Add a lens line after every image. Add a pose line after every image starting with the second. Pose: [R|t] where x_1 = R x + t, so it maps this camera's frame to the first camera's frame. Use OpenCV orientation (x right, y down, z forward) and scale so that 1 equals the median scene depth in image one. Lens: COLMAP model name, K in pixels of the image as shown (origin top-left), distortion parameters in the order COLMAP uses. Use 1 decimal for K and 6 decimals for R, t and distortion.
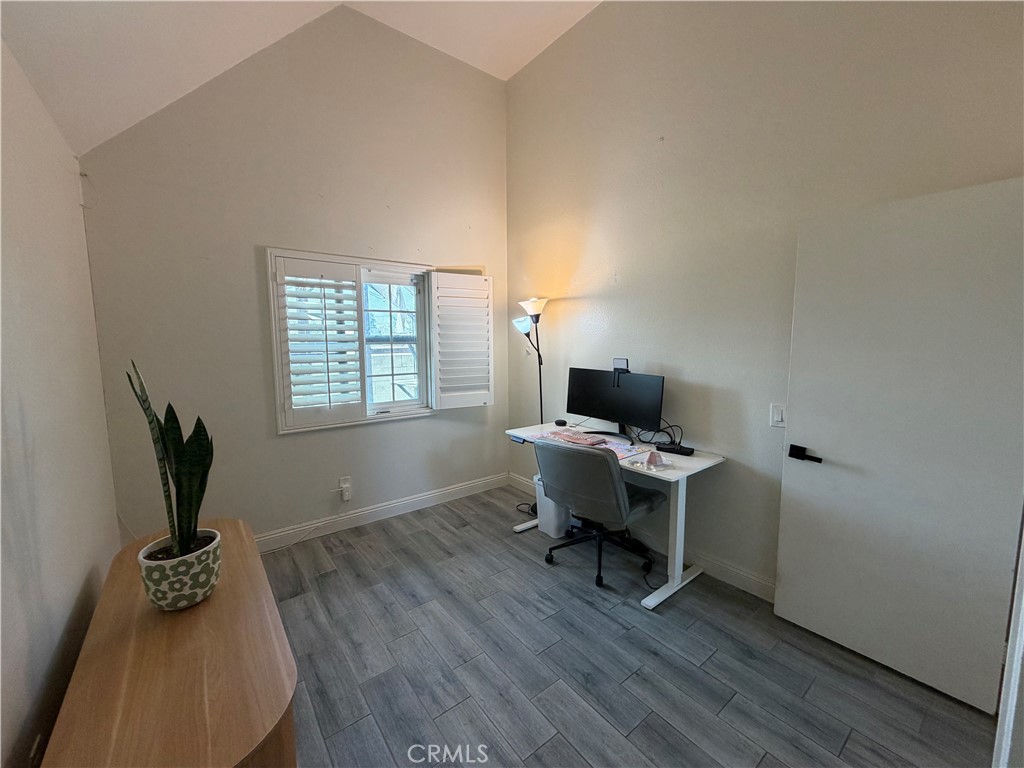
lens RADIAL K [[406.4, 0, 512.0], [0, 406.4, 384.0], [0, 0, 1]] dist [-0.001133, -0.000135]
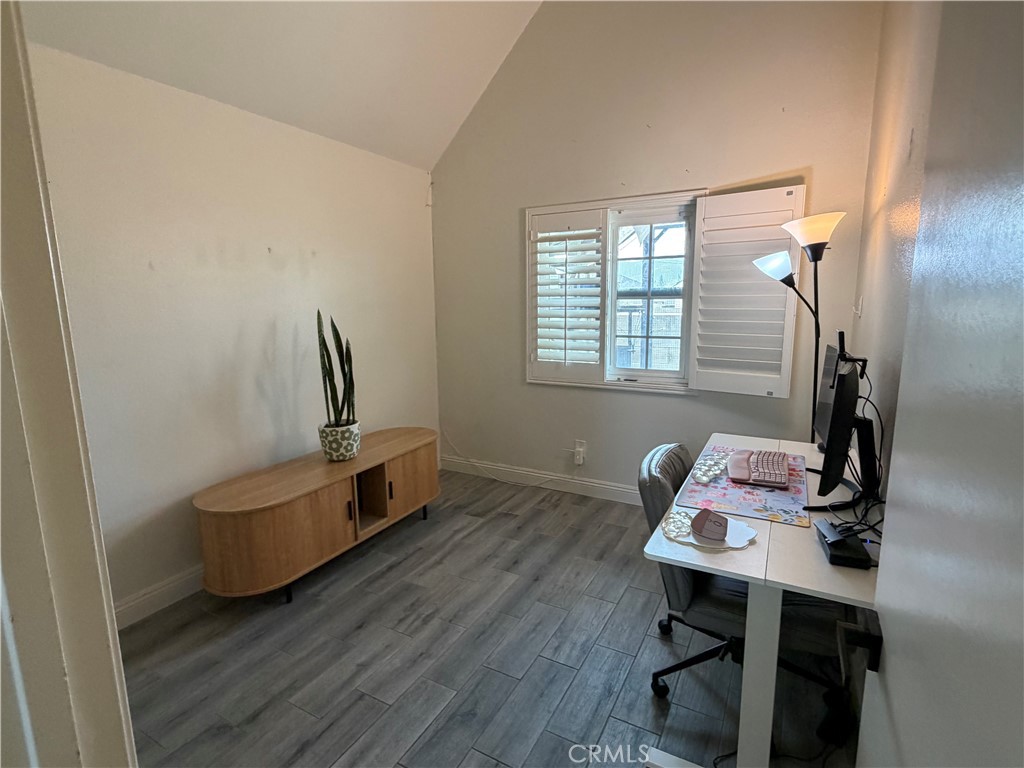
lens RADIAL K [[516.3, 0, 512.0], [0, 516.3, 384.0], [0, 0, 1]] dist [0.003639, -0.000037]
pose [[0.392620, 0.149761, -0.907426, 0.651266], [-0.088345, 0.988232, 0.124873, -0.040329], [0.915448, 0.031139, 0.401230, 0.396486]]
